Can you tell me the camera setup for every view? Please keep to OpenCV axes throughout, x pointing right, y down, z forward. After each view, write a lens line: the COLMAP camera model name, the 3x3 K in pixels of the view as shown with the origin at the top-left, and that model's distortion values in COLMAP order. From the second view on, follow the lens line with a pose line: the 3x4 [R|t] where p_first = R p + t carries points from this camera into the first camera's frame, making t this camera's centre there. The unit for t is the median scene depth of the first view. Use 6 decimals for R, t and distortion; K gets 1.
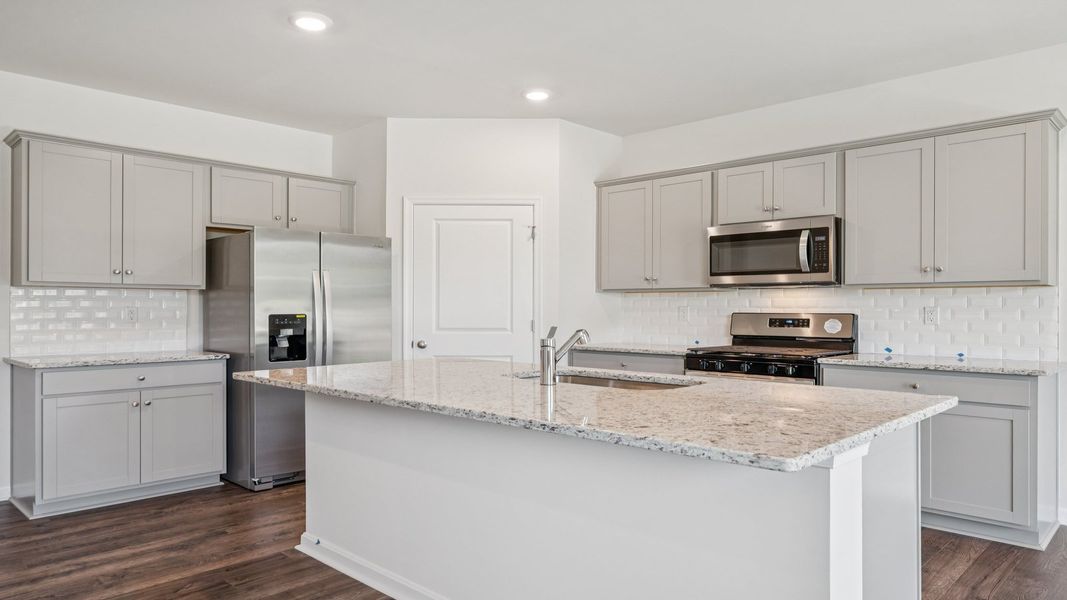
lens RADIAL K [[685.8, 0, 536.3], [0, 685.8, 305.1], [0, 0, 1]] dist [0.000980, 0.000894]
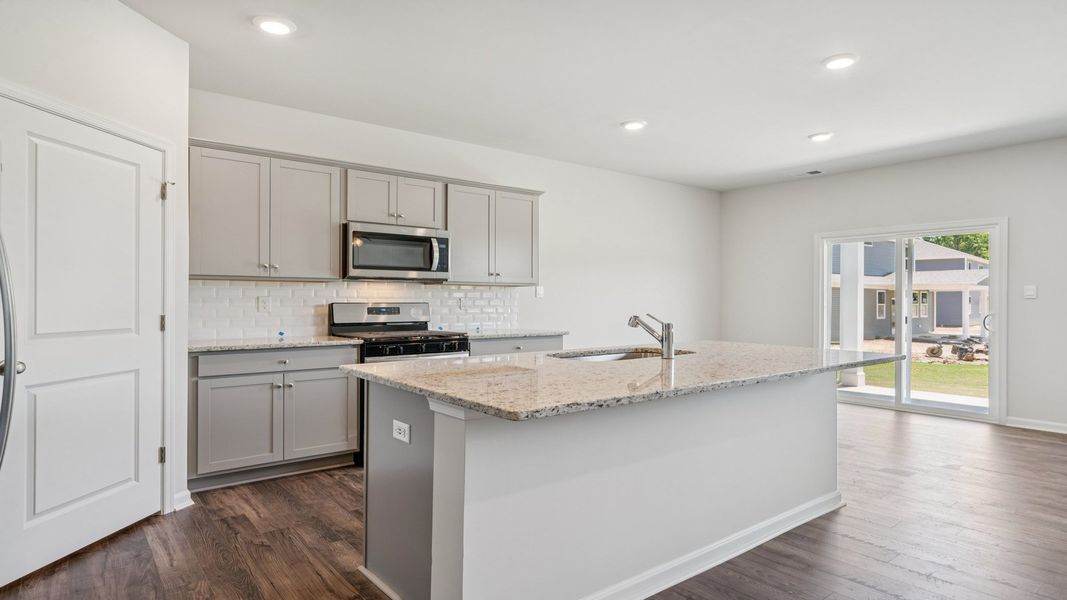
lens RADIAL K [[595.8, 0, 517.4], [0, 595.8, 296.7], [0, 0, 1]] dist [0.018616, -0.000057]
pose [[0.139696, 0.004035, 0.990186, -0.700390], [-0.008335, 0.999961, -0.002899, 0.002507], [-0.990159, -0.007848, 0.139724, 0.690317]]
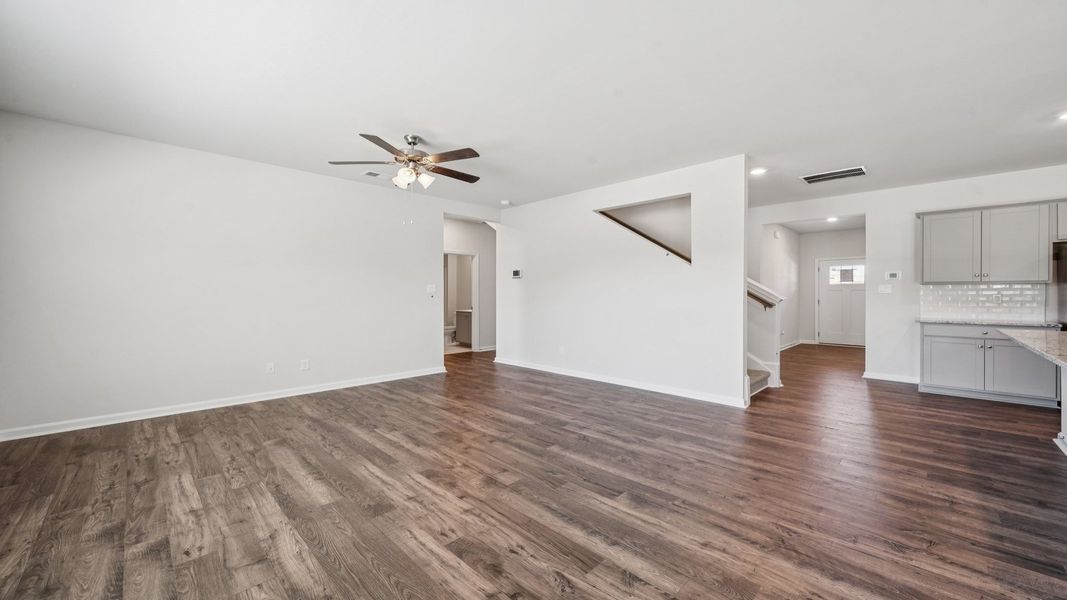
lens RADIAL K [[401.5, 0, 529.0], [0, 401.5, 296.8], [0, 0, 1]] dist [-0.000138, -0.000033]
pose [[-0.020157, 0.004453, -0.999787, 0.500391], [0.002940, 0.999986, 0.004394, 0.001638], [0.999793, -0.002851, -0.020170, -0.188807]]
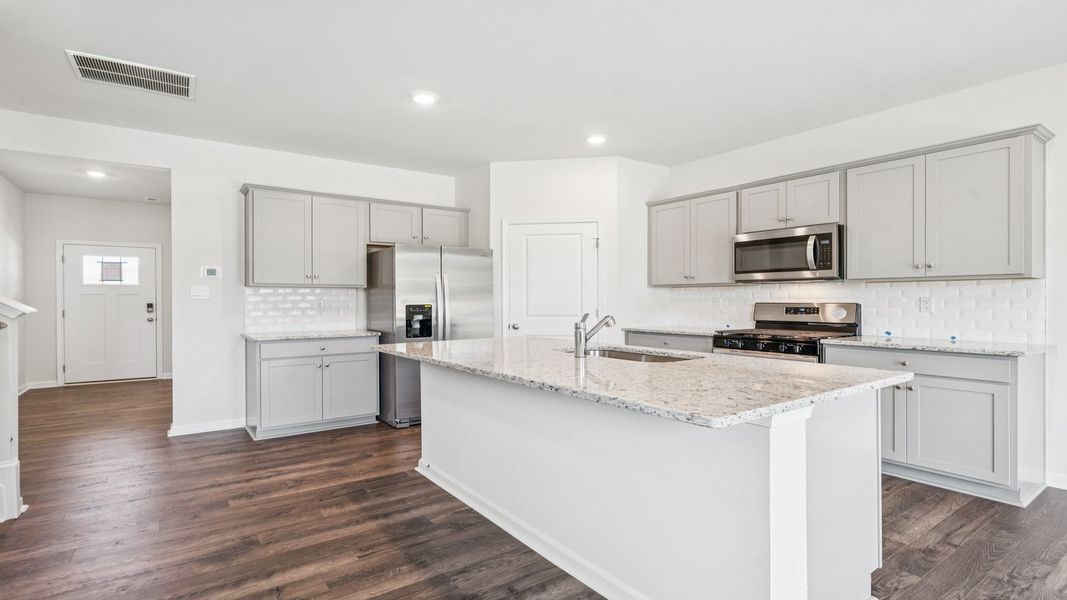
lens RADIAL K [[511.1, 0, 533.5], [0, 511.1, 300.0], [0, 0, 1]] dist [-0.000031, -0.000099]
pose [[0.983311, -0.004040, -0.181887, 0.066289], [0.004883, 0.999979, 0.004189, 0.000279], [0.181866, -0.005008, 0.983311, 0.003971]]
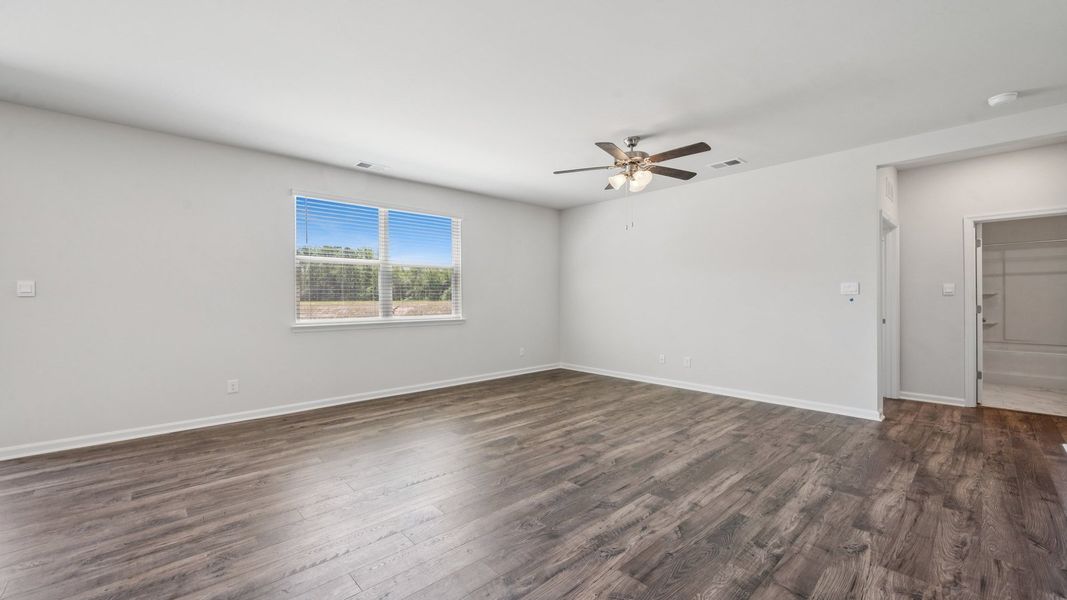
lens RADIAL K [[419.2, 0, 531.1], [0, 419.2, 306.0], [0, 0, 1]] dist [-0.001406, -0.000013]
pose [[-0.997995, 0.003521, 0.063201, -0.204497], [0.004513, 0.999869, 0.015551, 0.001698], [-0.063138, 0.015805, -0.997880, 0.458311]]
